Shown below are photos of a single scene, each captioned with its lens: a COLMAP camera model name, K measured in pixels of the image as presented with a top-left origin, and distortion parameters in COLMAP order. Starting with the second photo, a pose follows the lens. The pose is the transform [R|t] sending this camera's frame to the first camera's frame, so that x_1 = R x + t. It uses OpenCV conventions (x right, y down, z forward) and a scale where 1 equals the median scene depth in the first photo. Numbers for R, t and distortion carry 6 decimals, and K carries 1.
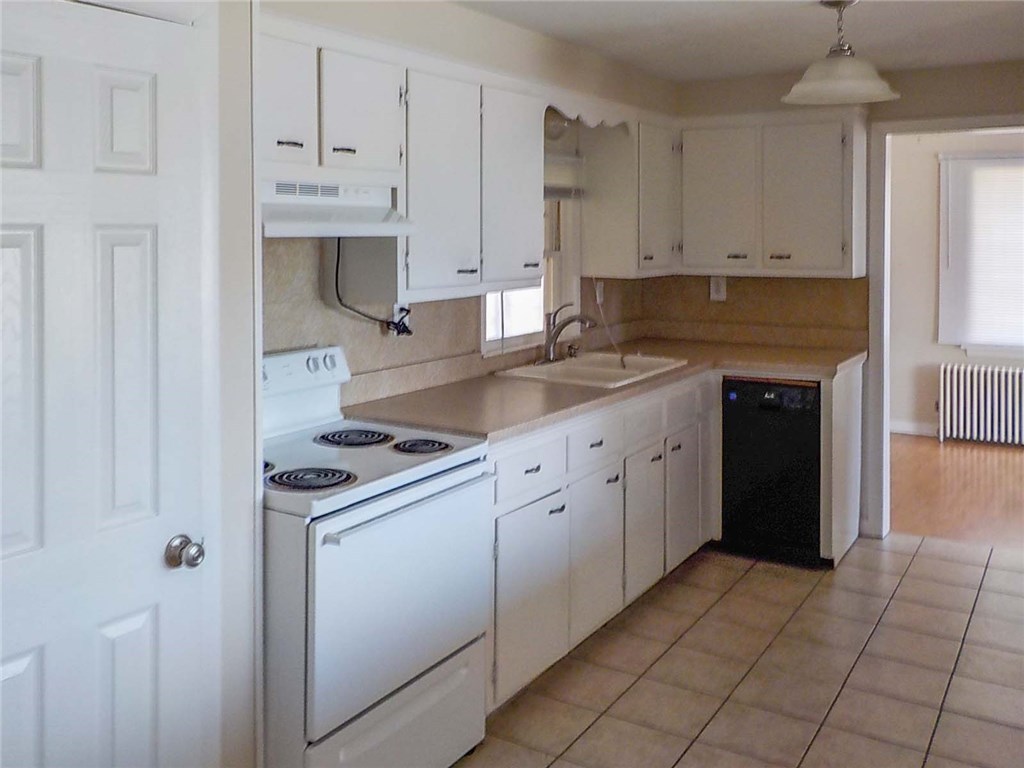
lens RADIAL K [[984.0, 0, 512.0], [0, 984.0, 384.0], [0, 0, 1]] dist [0.013303, 0.007144]
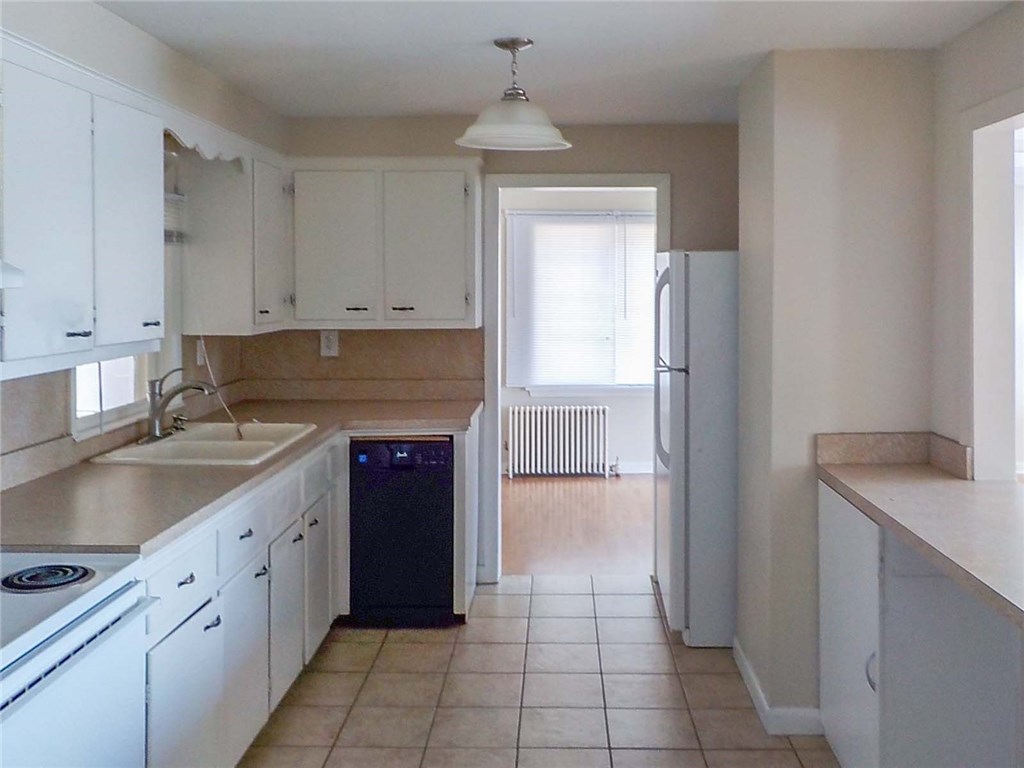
lens RADIAL K [[947.2, 0, 512.0], [0, 947.2, 384.0], [0, 0, 1]] dist [0.010893, 0.010171]
pose [[0.858295, -0.057379, 0.509939, -0.109727], [0.081546, 0.996352, -0.025141, -0.024565], [-0.506637, 0.063162, 0.859843, 0.160703]]
